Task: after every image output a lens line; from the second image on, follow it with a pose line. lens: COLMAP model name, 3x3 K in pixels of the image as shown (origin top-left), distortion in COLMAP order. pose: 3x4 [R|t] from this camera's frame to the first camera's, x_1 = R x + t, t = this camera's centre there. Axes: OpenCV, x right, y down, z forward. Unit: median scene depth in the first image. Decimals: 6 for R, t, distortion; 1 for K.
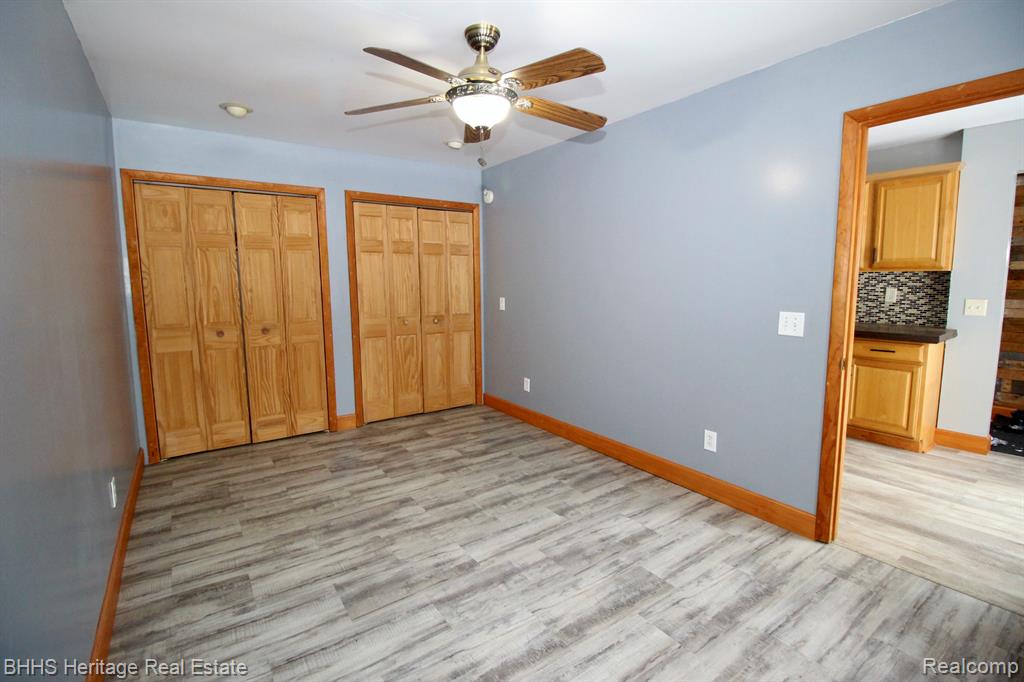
lens RADIAL K [[472.5, 0, 518.5], [0, 472.5, 336.7], [0, 0, 1]] dist [-0.003041, -0.011574]
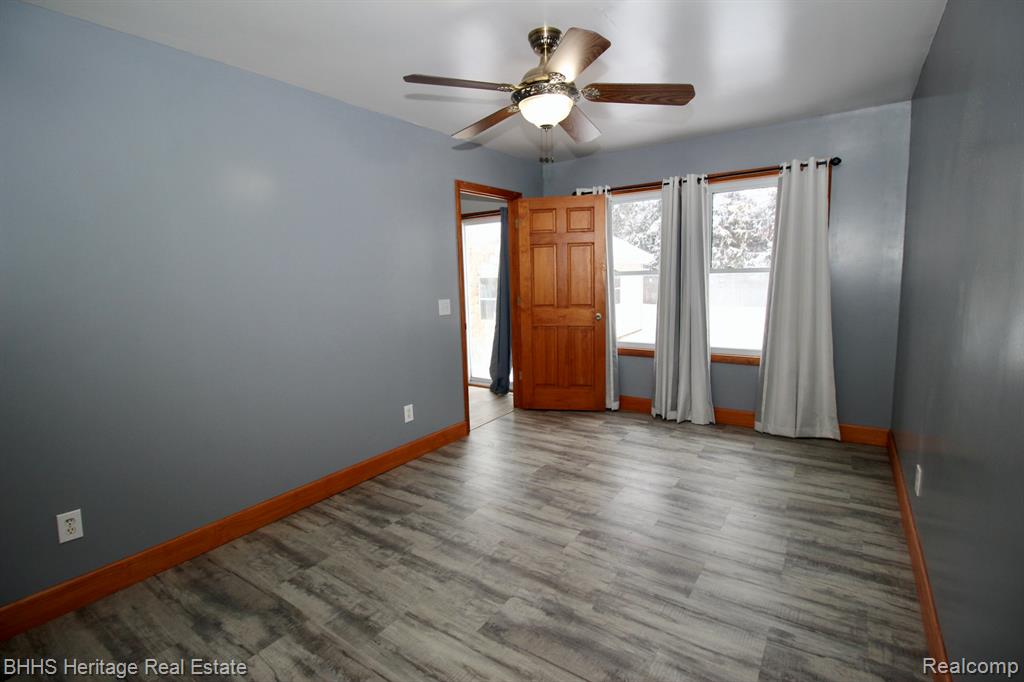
lens RADIAL K [[472.5, 0, 508.5], [0, 472.5, 339.0], [0, 0, 1]] dist [-0.003041, -0.011574]
pose [[-0.328237, -0.114507, 0.937629, -0.786704], [0.146159, 0.974514, 0.170178, -0.132902], [-0.933219, 0.192902, -0.303136, 1.092050]]
